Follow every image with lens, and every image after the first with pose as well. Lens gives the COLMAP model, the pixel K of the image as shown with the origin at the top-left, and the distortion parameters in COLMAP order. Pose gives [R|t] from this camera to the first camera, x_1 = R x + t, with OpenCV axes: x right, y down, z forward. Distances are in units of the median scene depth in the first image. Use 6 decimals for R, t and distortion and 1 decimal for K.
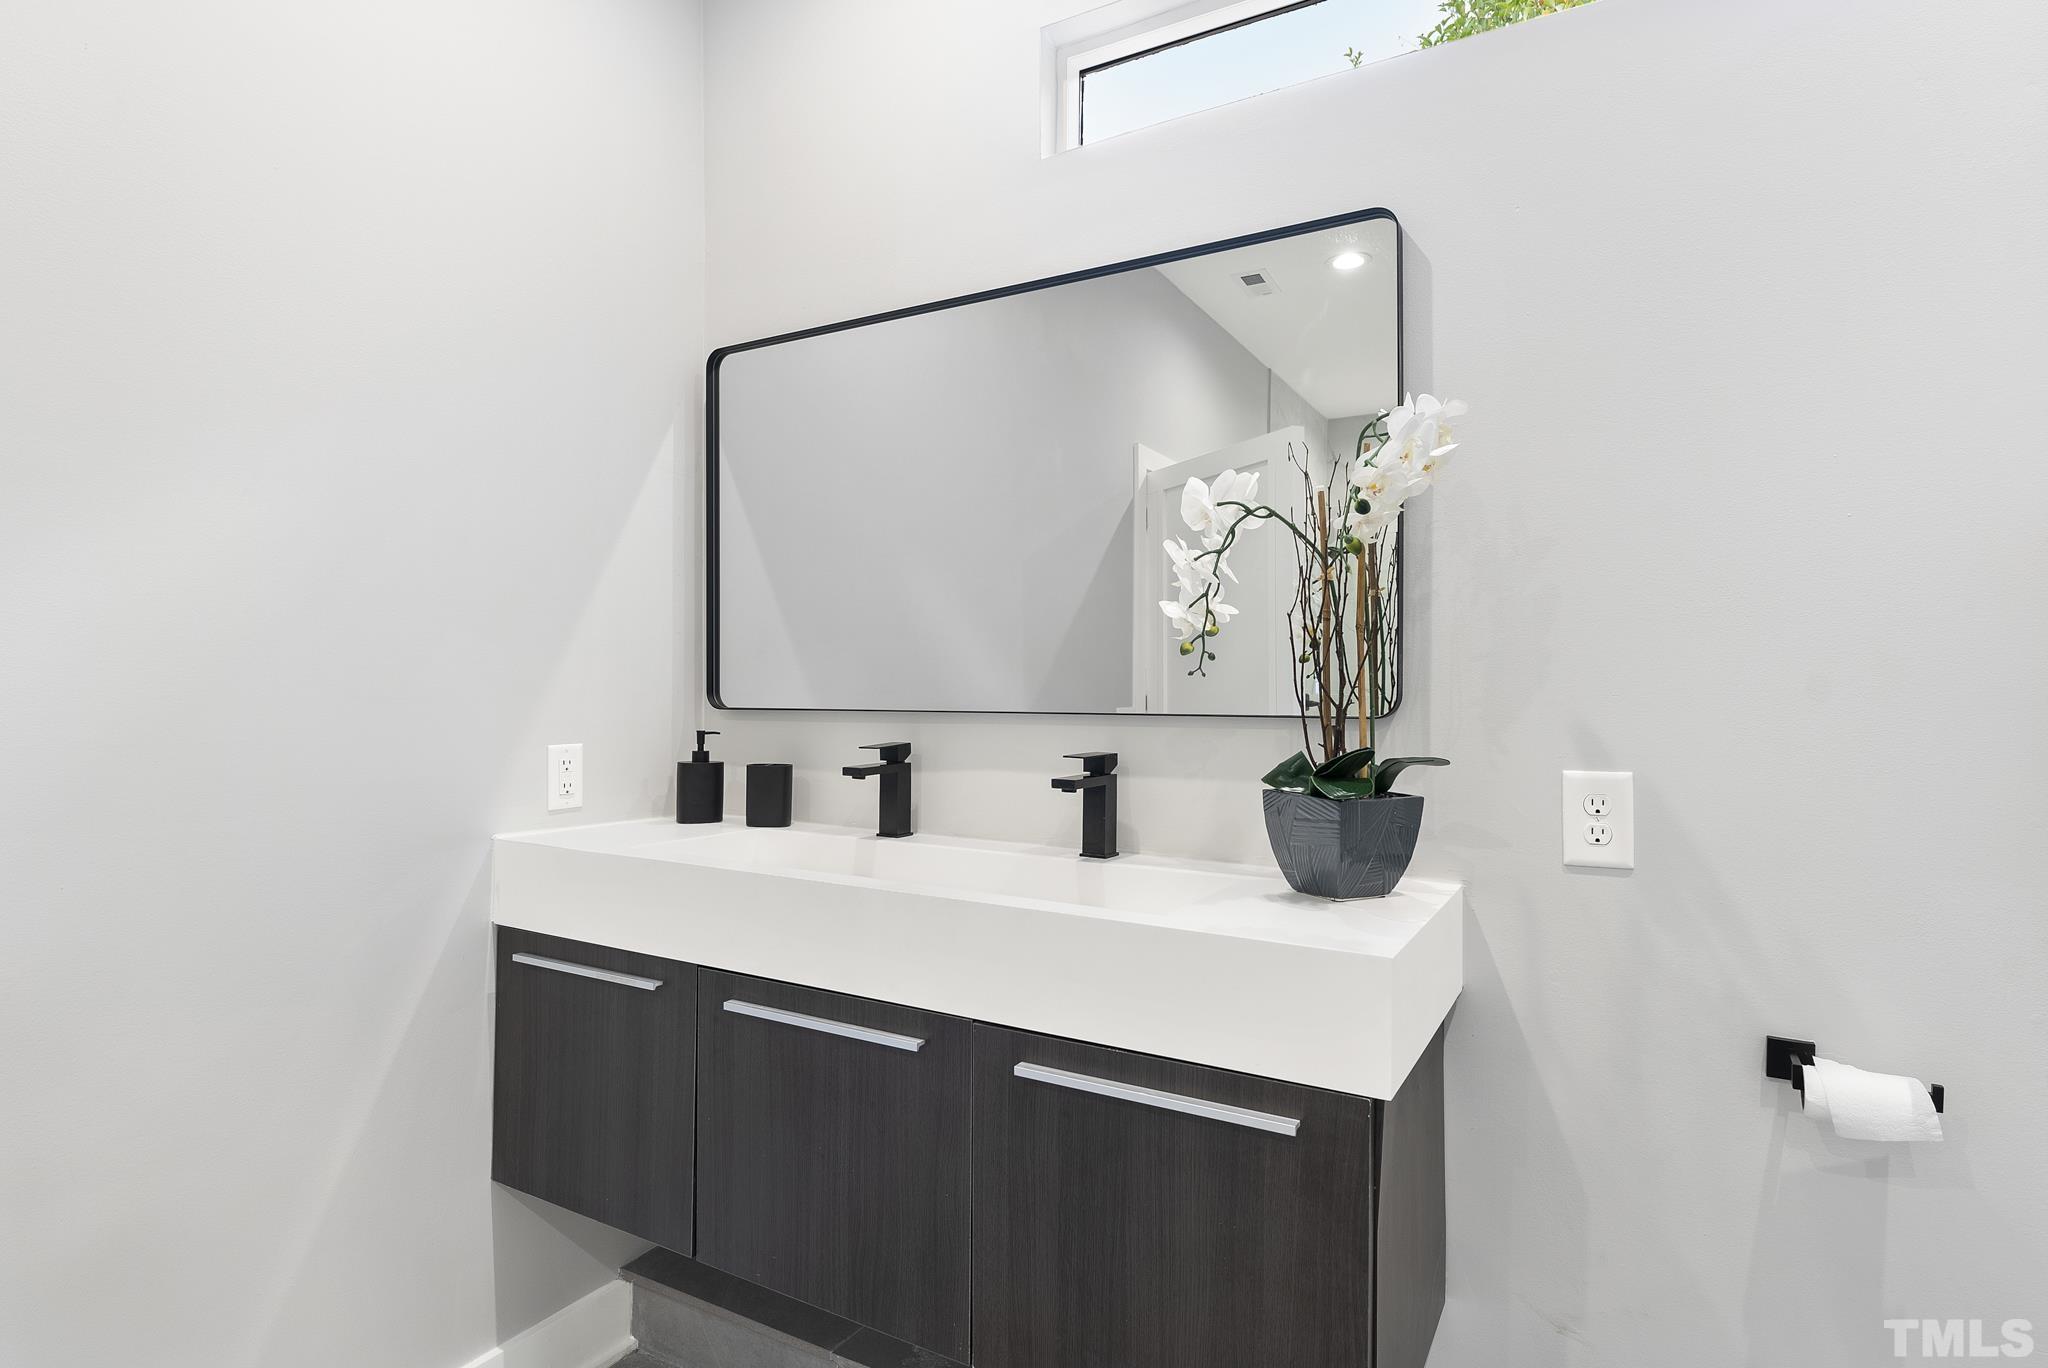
lens RADIAL K [[1070.4, 0, 1024.8], [0, 1070.4, 681.5], [0, 0, 1]] dist [-0.005501, -0.000742]
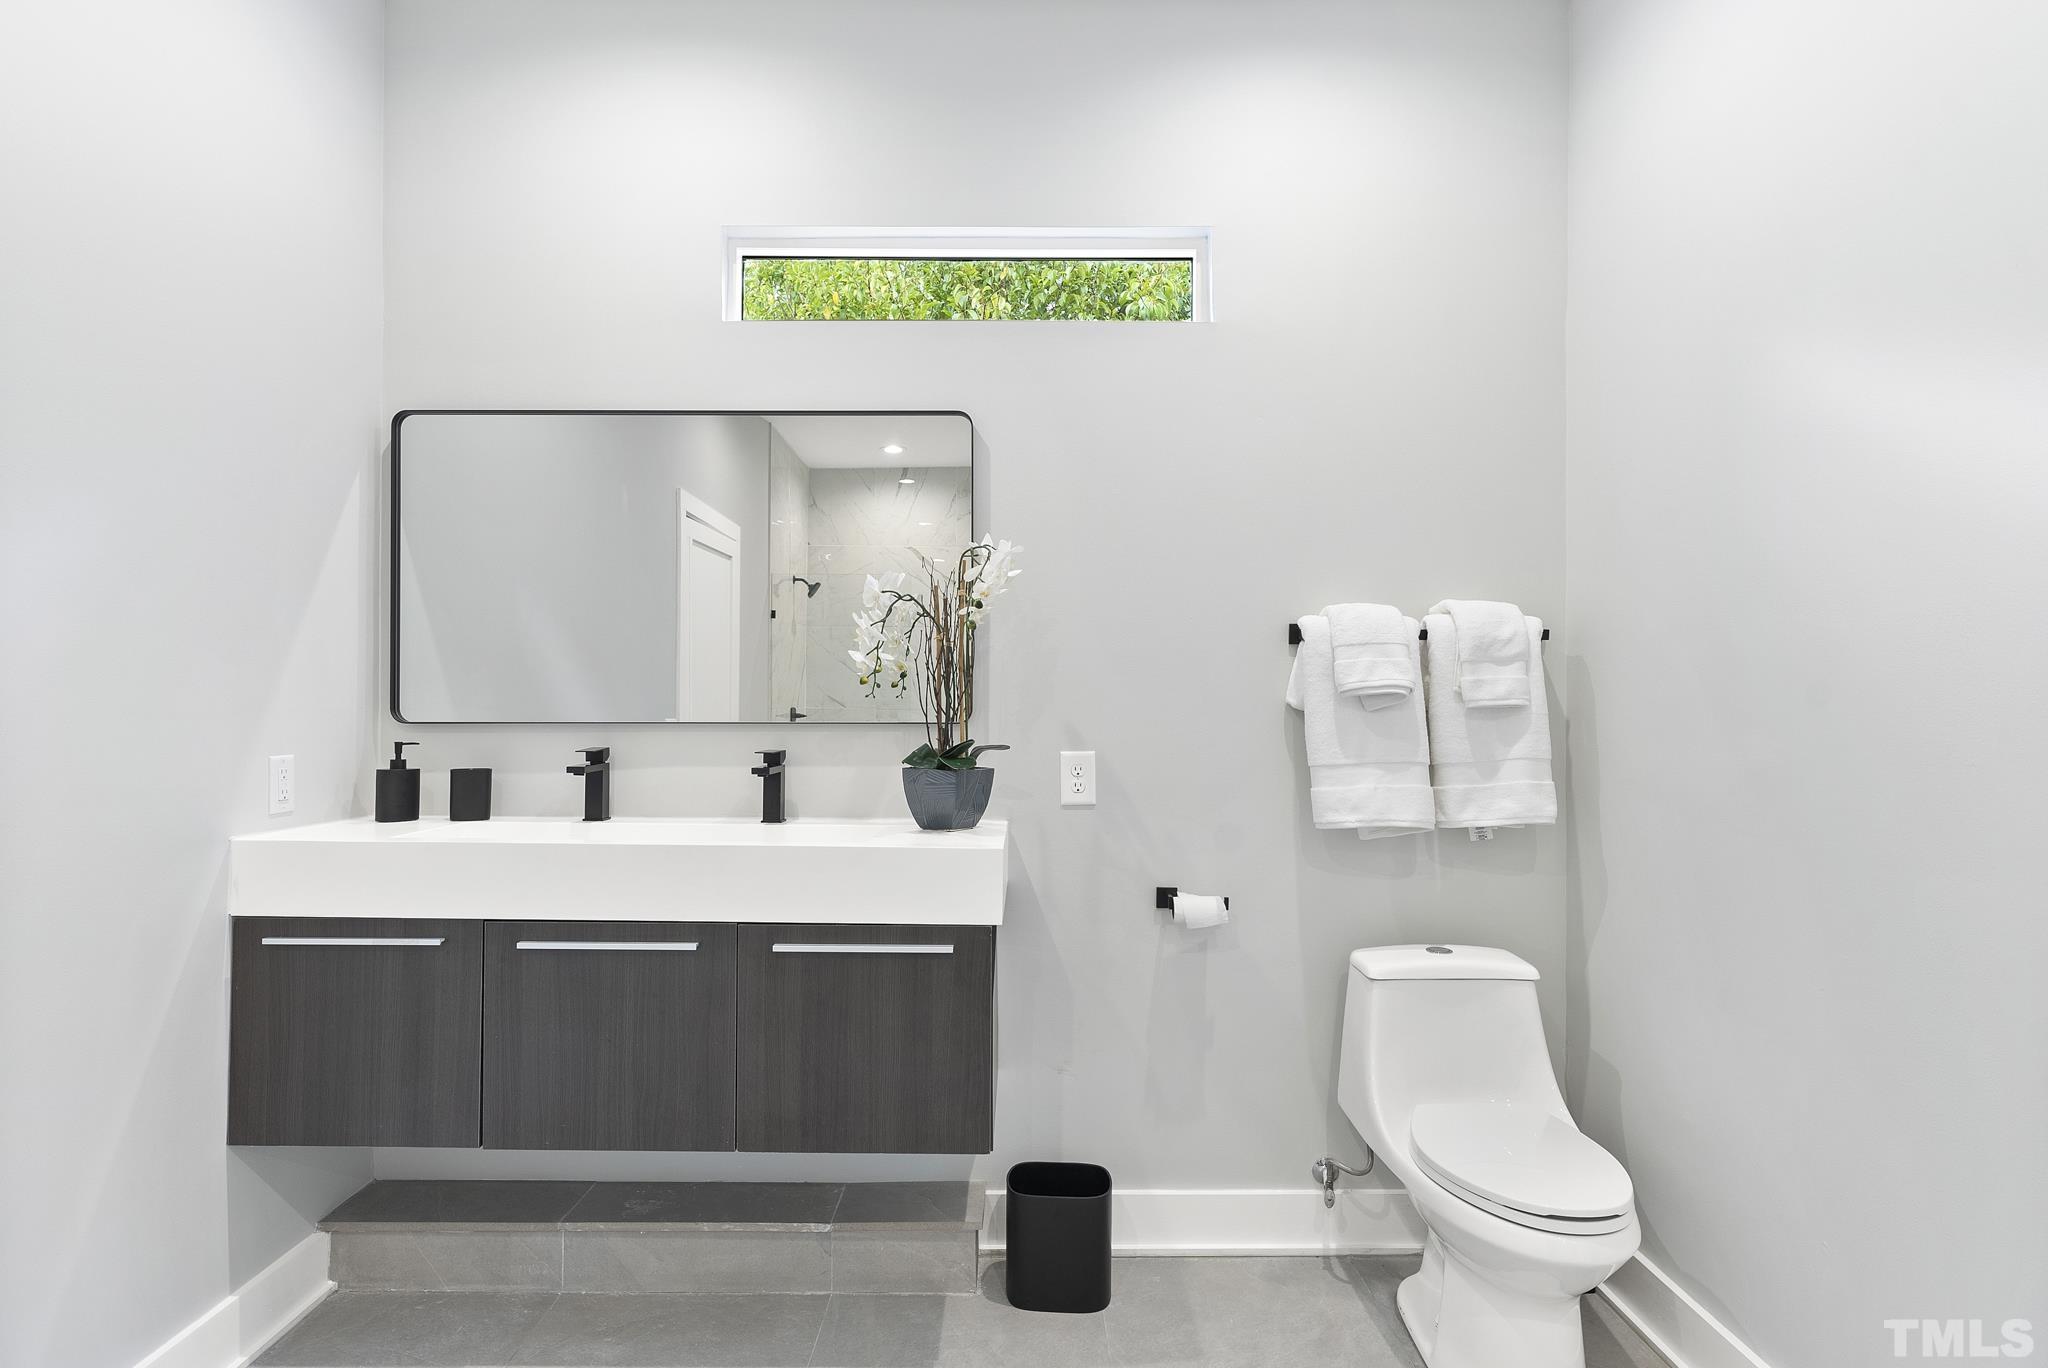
lens RADIAL K [[1070.4, 0, 1024.8], [0, 1070.4, 681.5], [0, 0, 1]] dist [-0.005501, -0.000742]
pose [[0.864116, 0.010076, 0.503192, -0.385087], [-0.002774, 0.999880, -0.015258, -0.004817], [-0.503285, 0.011789, 0.864040, -0.437370]]
